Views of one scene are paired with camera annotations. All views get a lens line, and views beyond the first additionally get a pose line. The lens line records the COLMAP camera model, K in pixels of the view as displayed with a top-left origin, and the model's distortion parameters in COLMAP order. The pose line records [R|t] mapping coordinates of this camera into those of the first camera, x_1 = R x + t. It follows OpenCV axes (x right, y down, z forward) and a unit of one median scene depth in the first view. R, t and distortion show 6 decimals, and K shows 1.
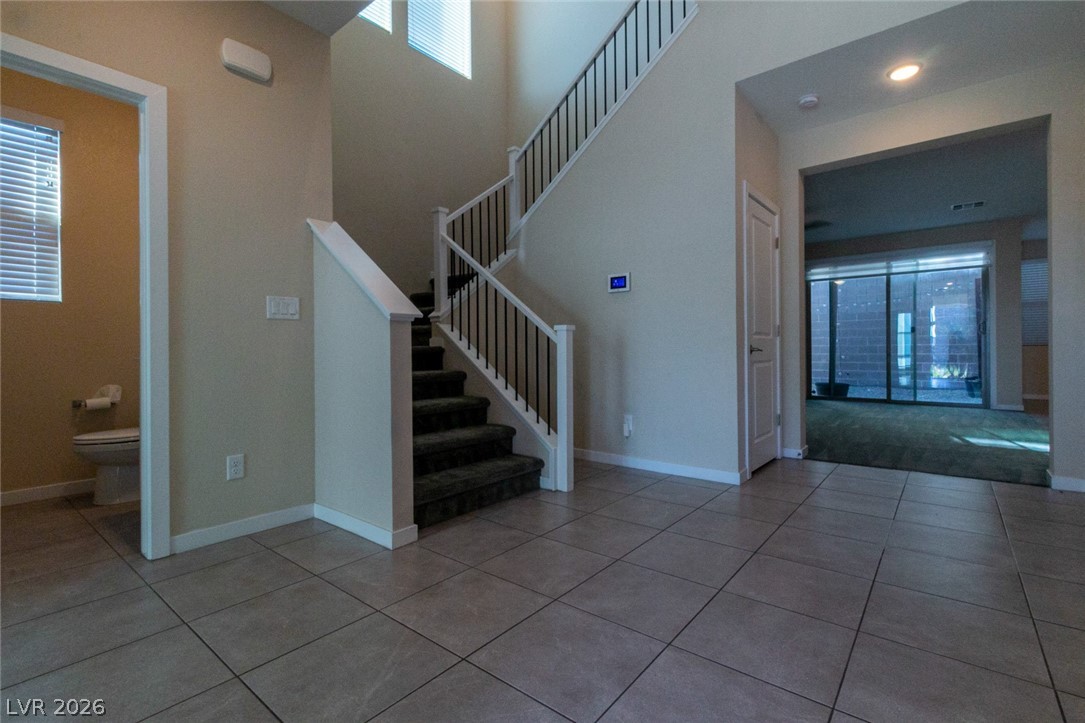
lens RADIAL K [[496.3, 0, 546.9], [0, 496.3, 348.1], [0, 0, 1]] dist [0.006524, -0.000019]
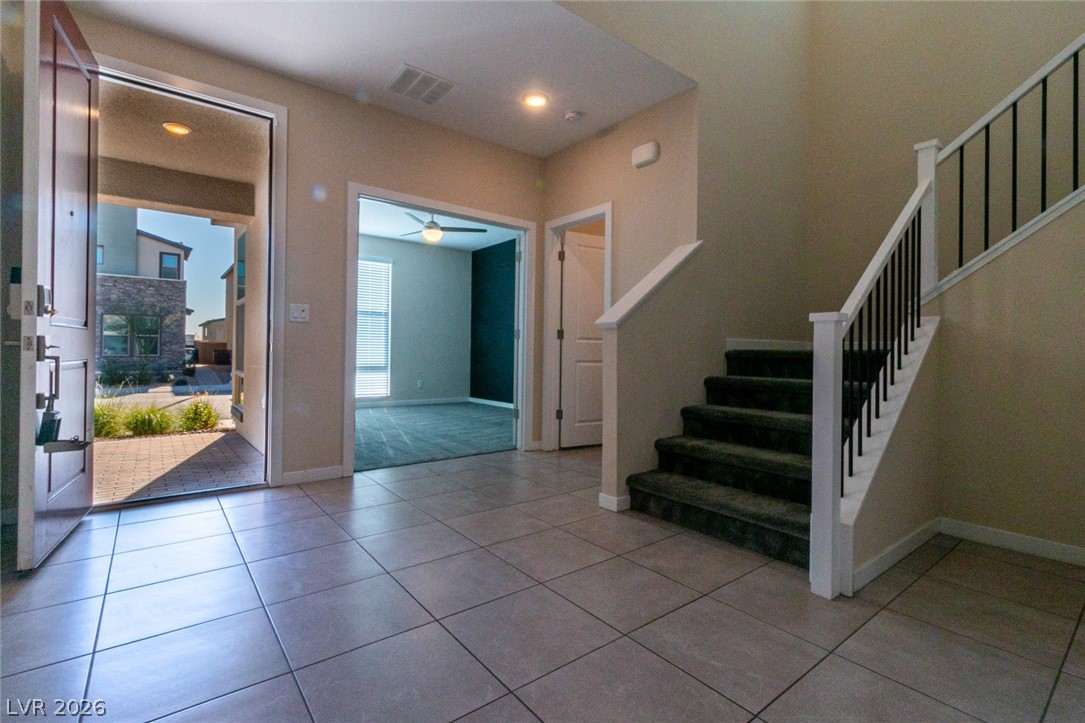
lens RADIAL K [[496.3, 0, 546.9], [0, 496.3, 348.1], [0, 0, 1]] dist [0.006524, -0.000019]
pose [[-0.221735, -0.005604, -0.975091, 0.926548], [-0.009247, 0.999951, -0.003644, 0.002433], [0.975063, 0.008208, -0.221776, 1.094093]]
